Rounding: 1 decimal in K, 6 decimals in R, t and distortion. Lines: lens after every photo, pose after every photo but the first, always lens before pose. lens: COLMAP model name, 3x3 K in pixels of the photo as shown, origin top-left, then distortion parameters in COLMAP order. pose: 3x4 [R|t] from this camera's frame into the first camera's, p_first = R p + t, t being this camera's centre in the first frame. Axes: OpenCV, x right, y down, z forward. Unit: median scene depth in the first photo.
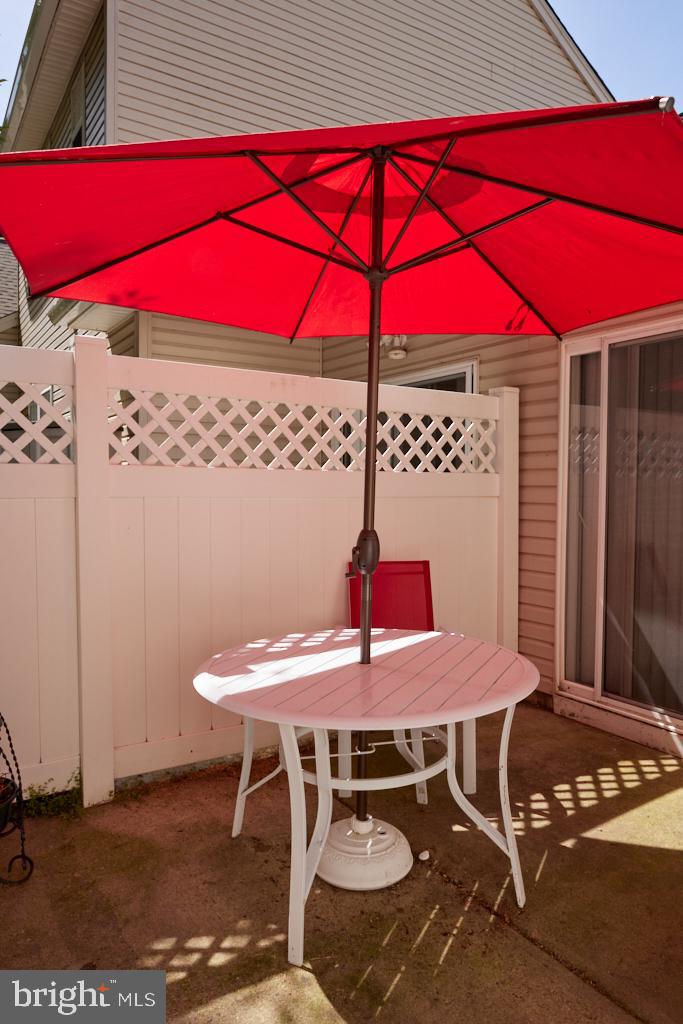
lens RADIAL K [[700.5, 0, 341.9], [0, 700.5, 514.3], [0, 0, 1]] dist [-0.000914, 0.001854]
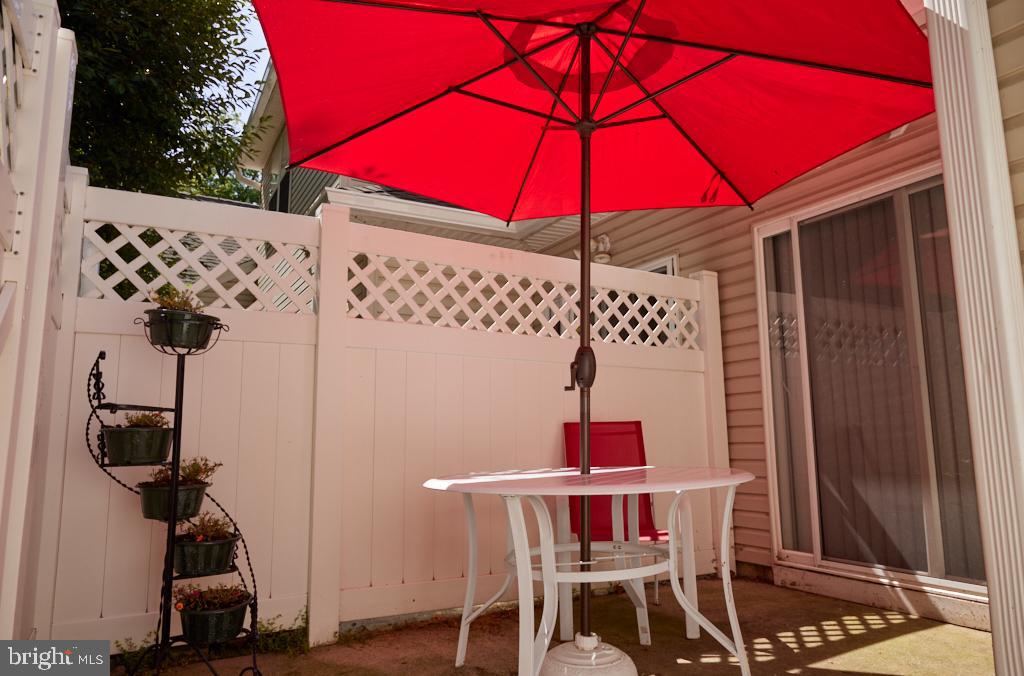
lens RADIAL K [[677.9, 0, 513.5], [0, 677.9, 345.4], [0, 0, 1]] dist [-0.003258, -0.002138]
pose [[0.998653, -0.017795, -0.048737, -0.014720], [0.008101, 0.981303, -0.192300, 0.152924], [0.051247, 0.191646, 0.980125, -0.024219]]
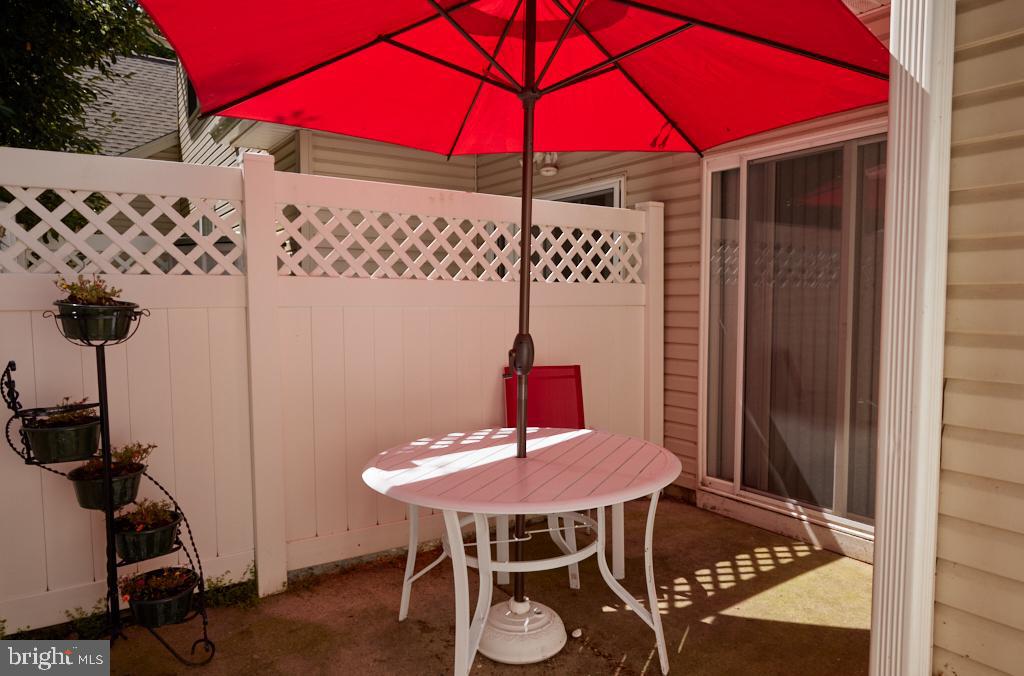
lens RADIAL K [[677.9, 0, 513.5], [0, 677.9, 345.4], [0, 0, 1]] dist [-0.003258, -0.002138]
pose [[0.999627, -0.008352, 0.026016, -0.003404], [0.007696, 0.999652, 0.025242, 0.009307], [-0.026218, -0.025032, 0.999343, -0.028123]]
